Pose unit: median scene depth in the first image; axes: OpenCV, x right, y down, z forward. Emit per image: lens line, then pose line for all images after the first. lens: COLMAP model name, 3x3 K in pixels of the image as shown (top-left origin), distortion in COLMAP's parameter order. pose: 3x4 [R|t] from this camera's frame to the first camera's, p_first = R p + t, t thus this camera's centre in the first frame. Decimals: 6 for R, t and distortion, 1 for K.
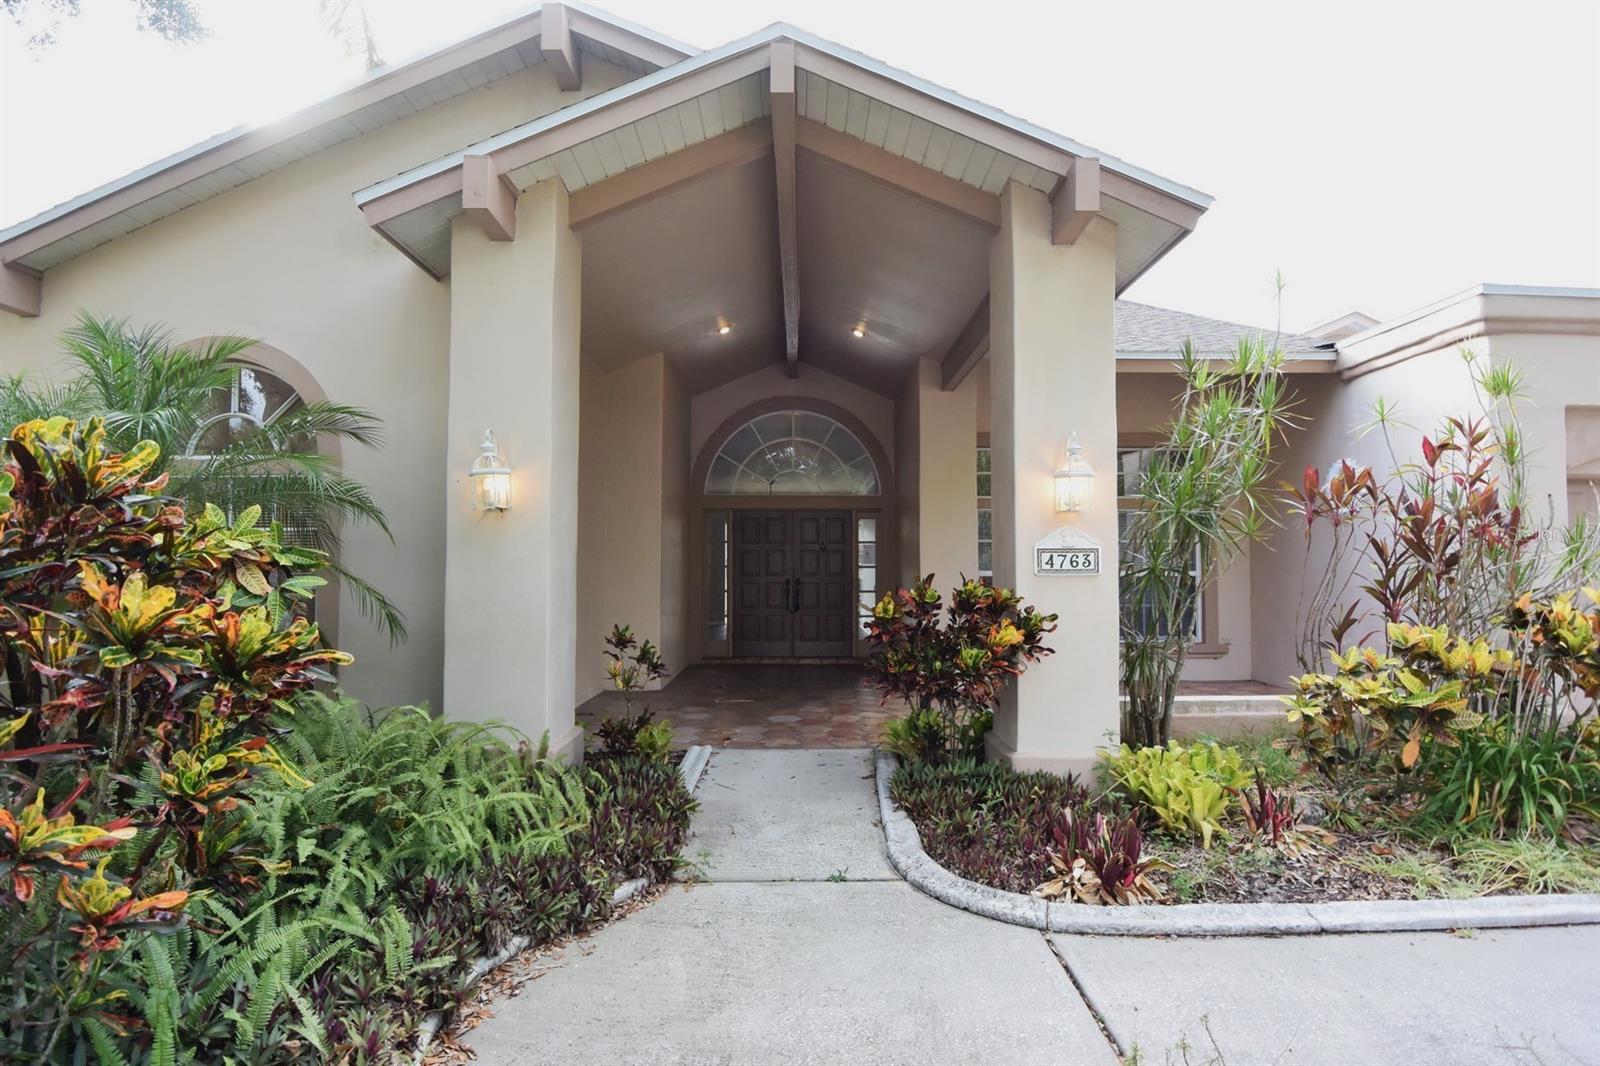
lens RADIAL K [[875.5, 0, 833.8], [0, 875.5, 540.2], [0, 0, 1]] dist [0.001657, -0.024987]
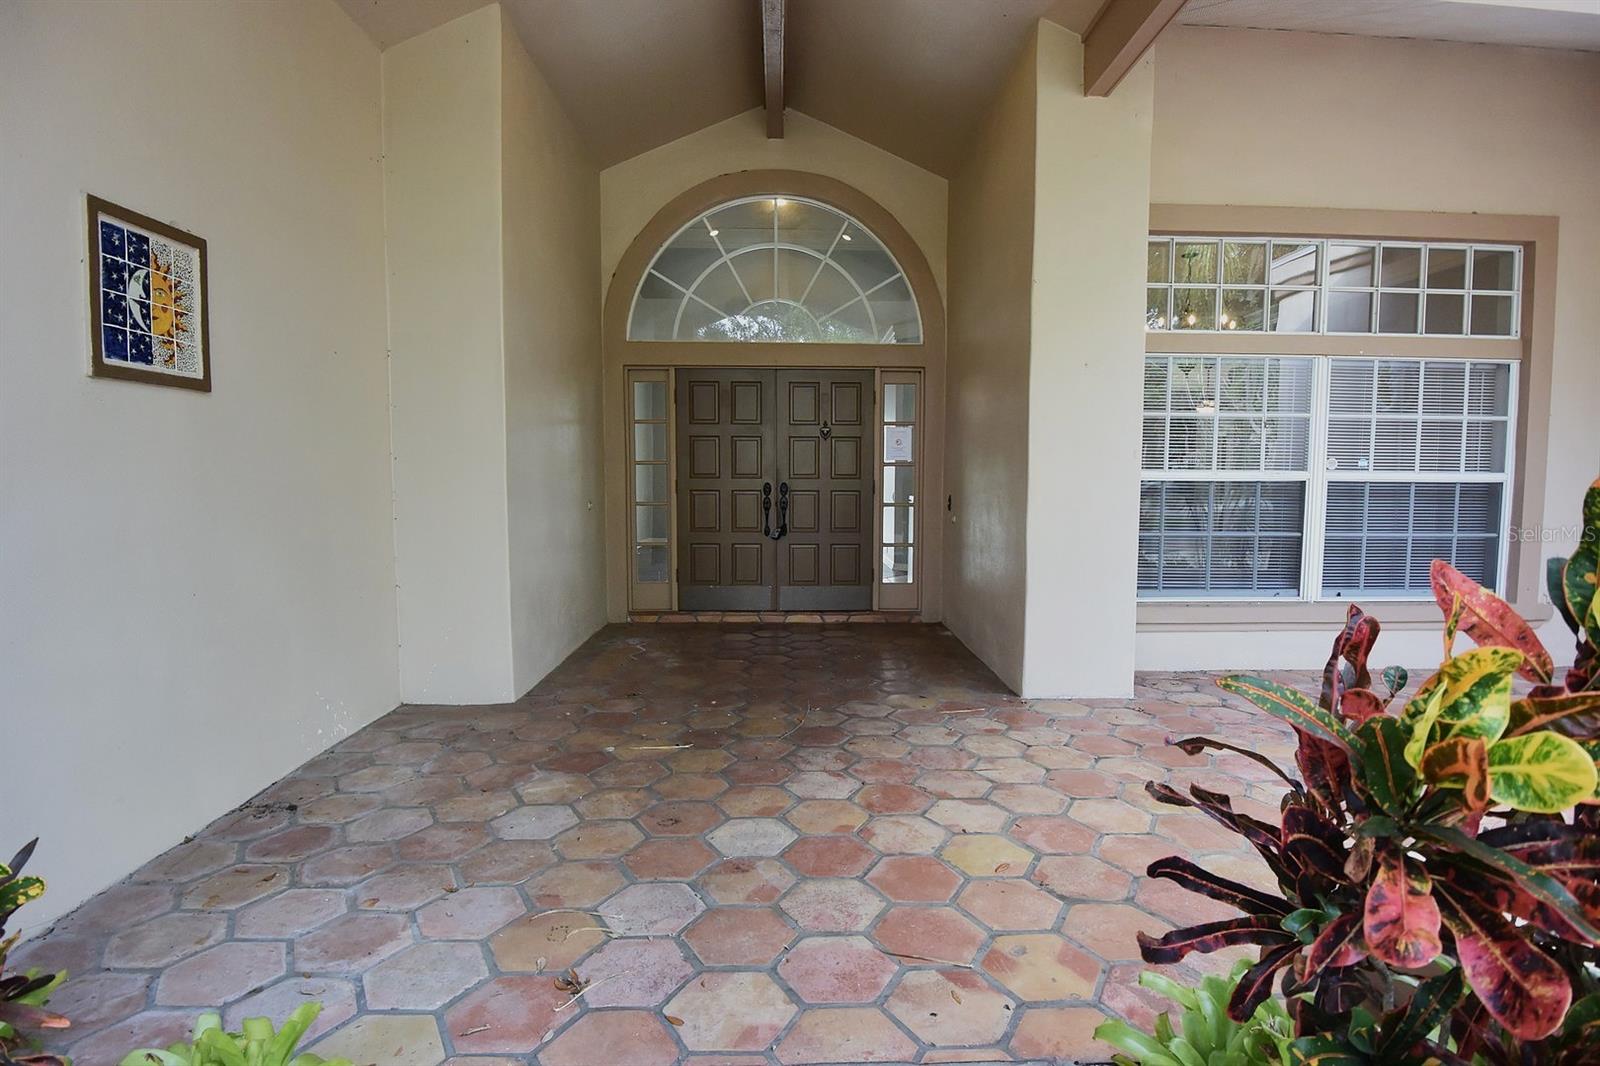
lens RADIAL K [[875.5, 0, 833.8], [0, 875.5, 540.2], [0, 0, 1]] dist [0.001657, -0.024987]
pose [[0.999846, 0.004424, 0.017008, -0.016878], [-0.006153, 0.994662, 0.103002, 0.020600], [-0.016461, -0.103091, 0.994536, 0.396609]]
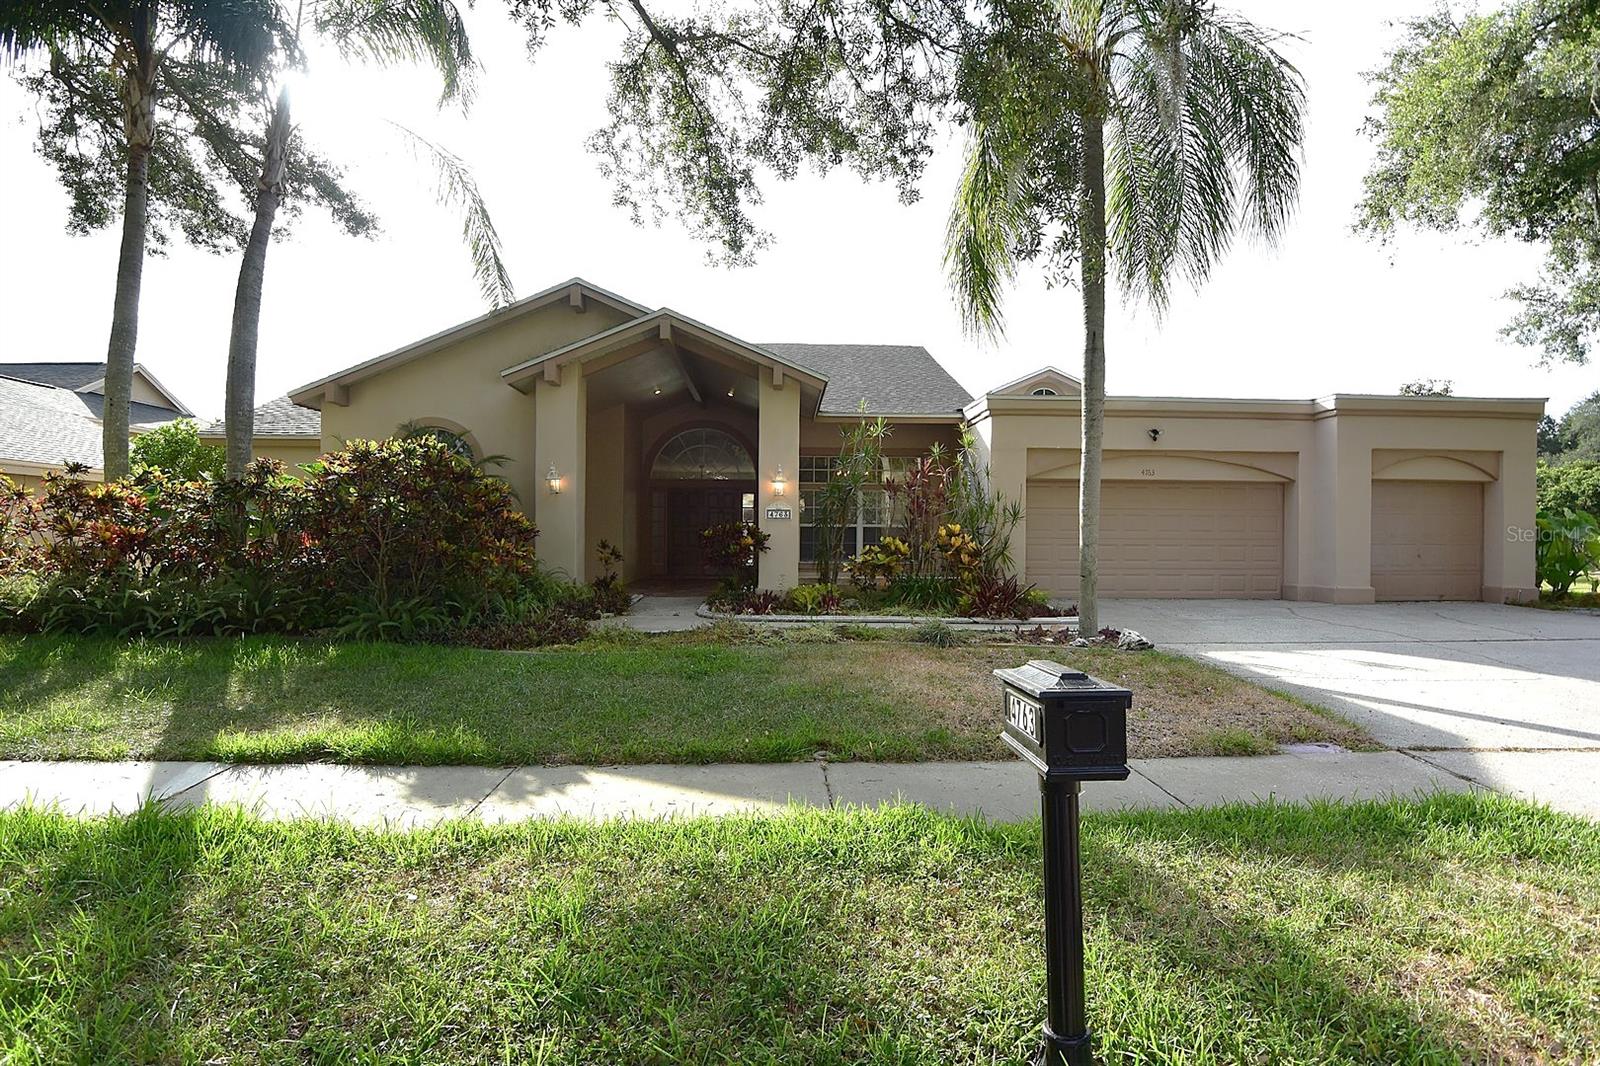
lens RADIAL K [[875.5, 0, 833.8], [0, 875.5, 540.2], [0, 0, 1]] dist [0.001657, -0.024987]
pose [[0.999464, 0.005907, 0.032202, 0.147897], [-0.007082, 0.999309, 0.036476, 0.001759], [-0.031964, -0.036685, 0.998816, -0.676374]]
